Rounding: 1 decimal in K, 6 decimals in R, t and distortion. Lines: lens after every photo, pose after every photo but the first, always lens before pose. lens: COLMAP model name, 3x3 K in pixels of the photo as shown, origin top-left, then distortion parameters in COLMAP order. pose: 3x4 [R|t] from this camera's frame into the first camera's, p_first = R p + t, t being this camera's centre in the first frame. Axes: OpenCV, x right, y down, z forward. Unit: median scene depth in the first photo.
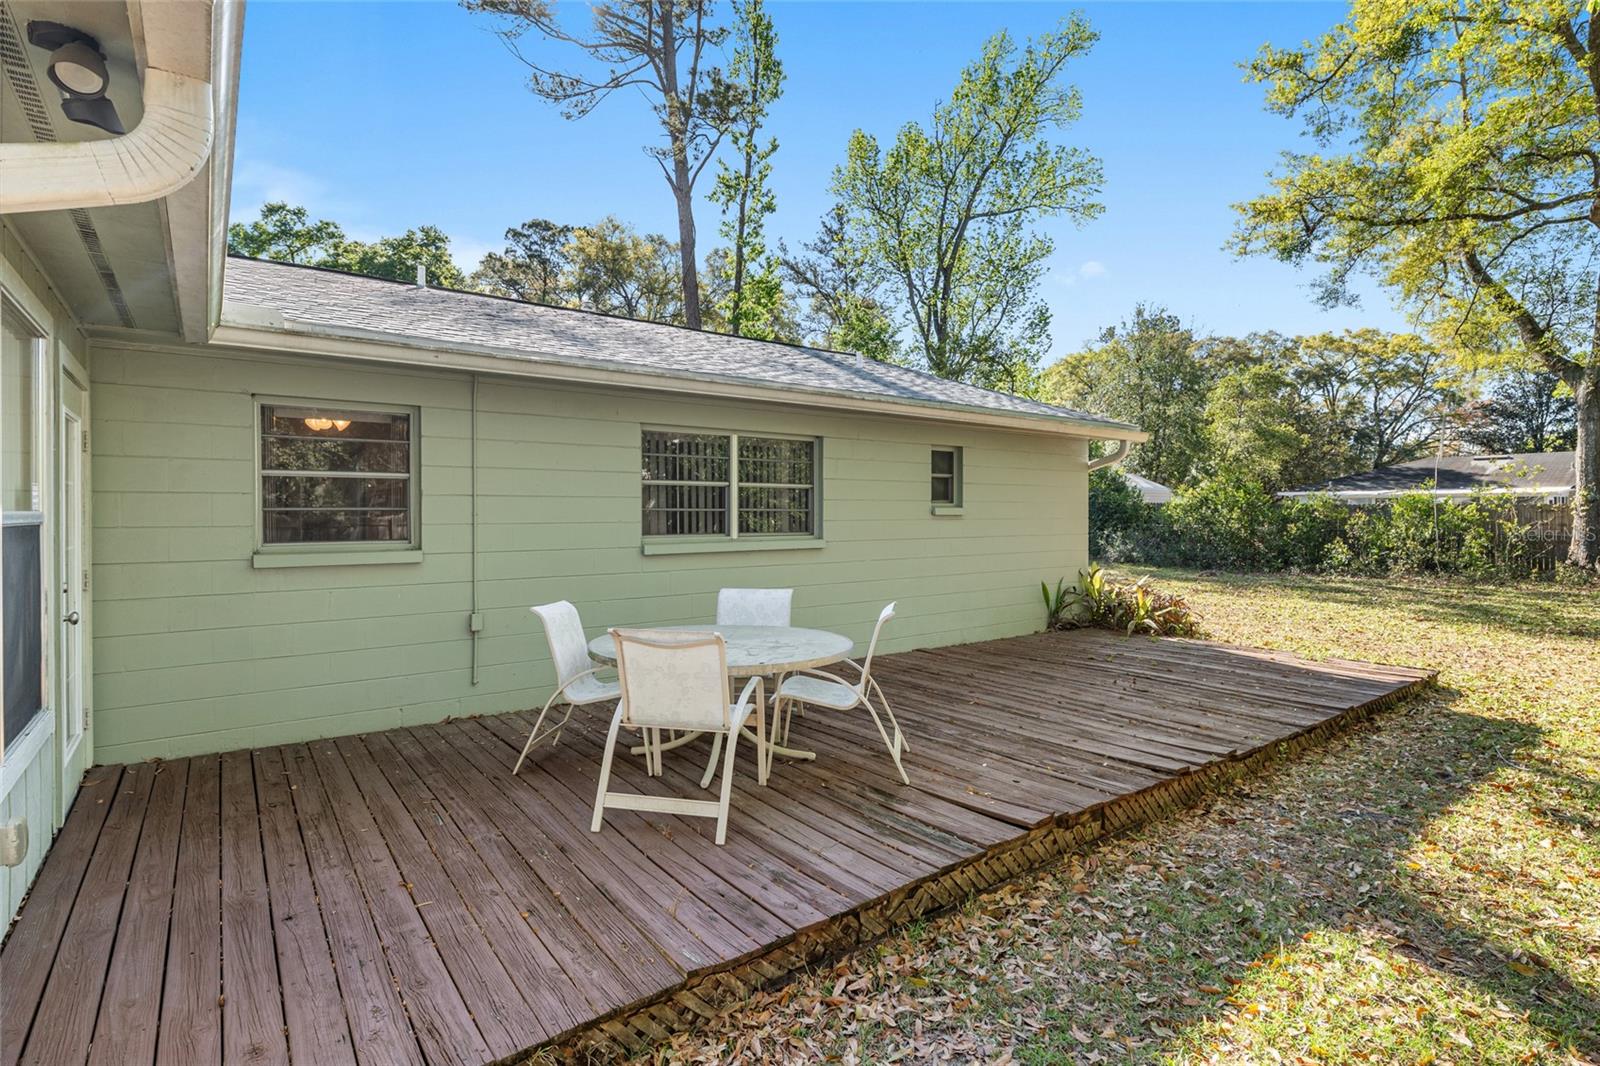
lens RADIAL K [[768.2, 0, 800.0], [0, 768.2, 533.0], [0, 0, 1]] dist [-0.000890, -0.000117]
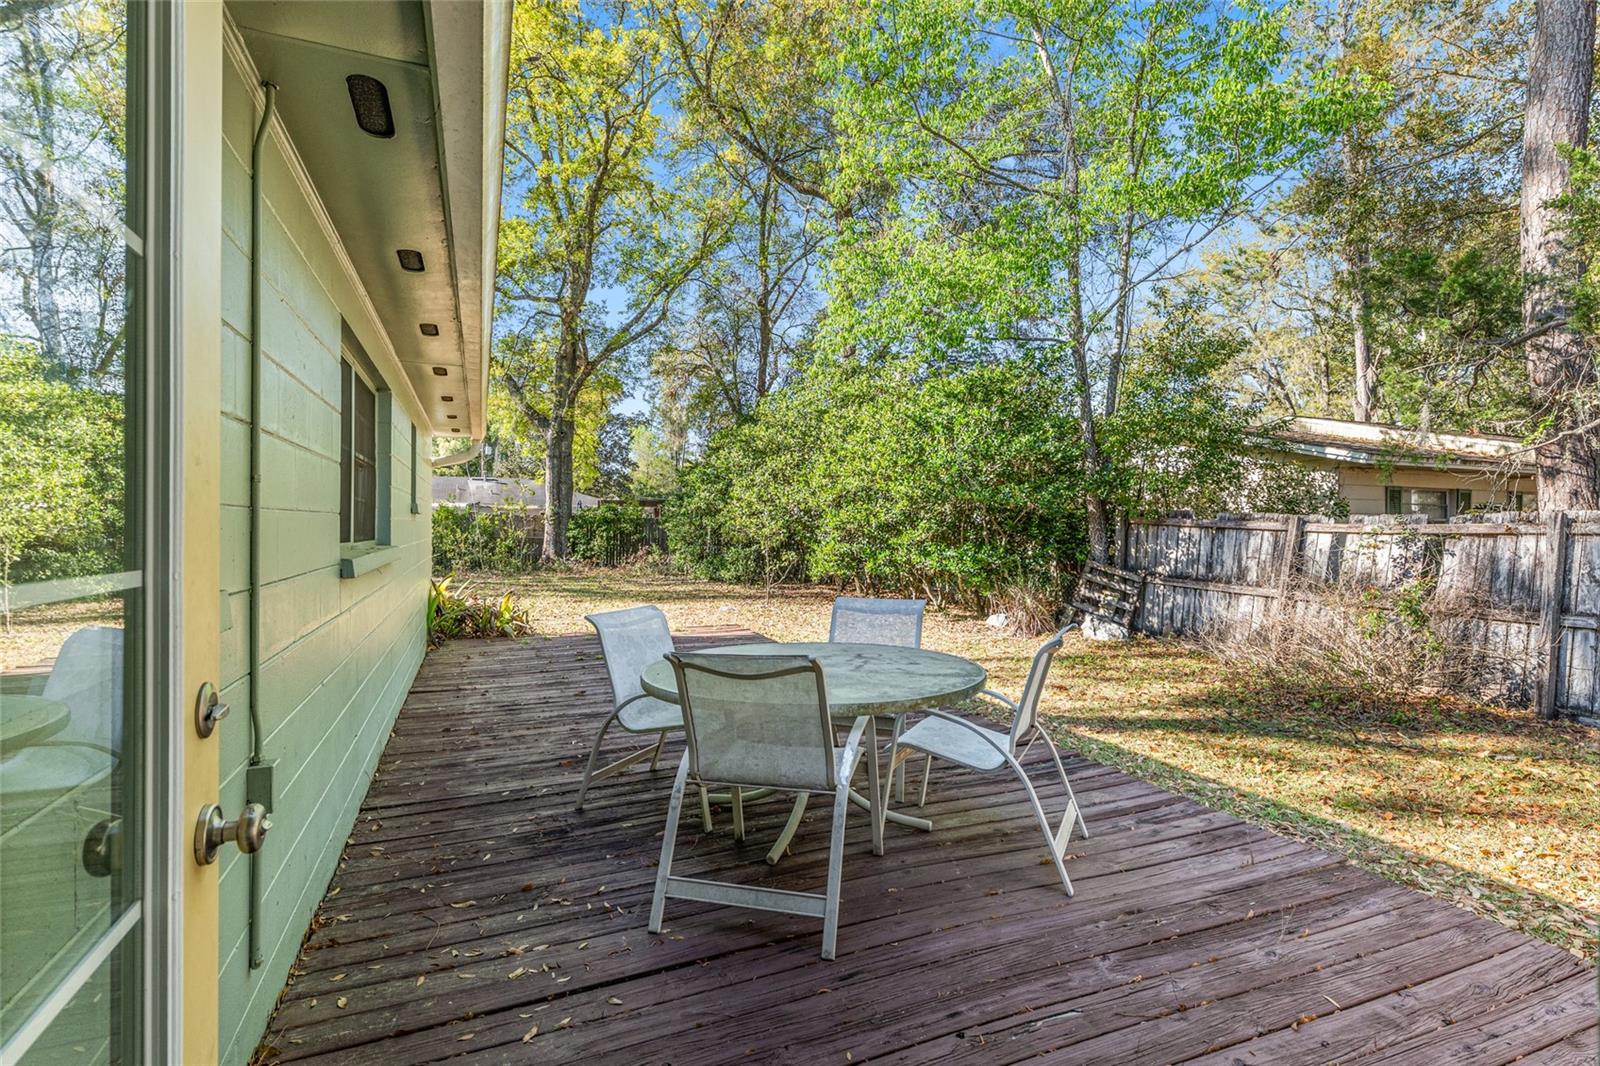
lens RADIAL K [[752.5, 0, 794.3], [0, 752.5, 526.8], [0, 0, 1]] dist [0.001809, 0.000179]
pose [[0.253564, 0.002079, 0.967316, -1.100659], [0.019656, 0.999780, -0.007302, 0.007718], [-0.967119, 0.020865, 0.253467, 1.077389]]
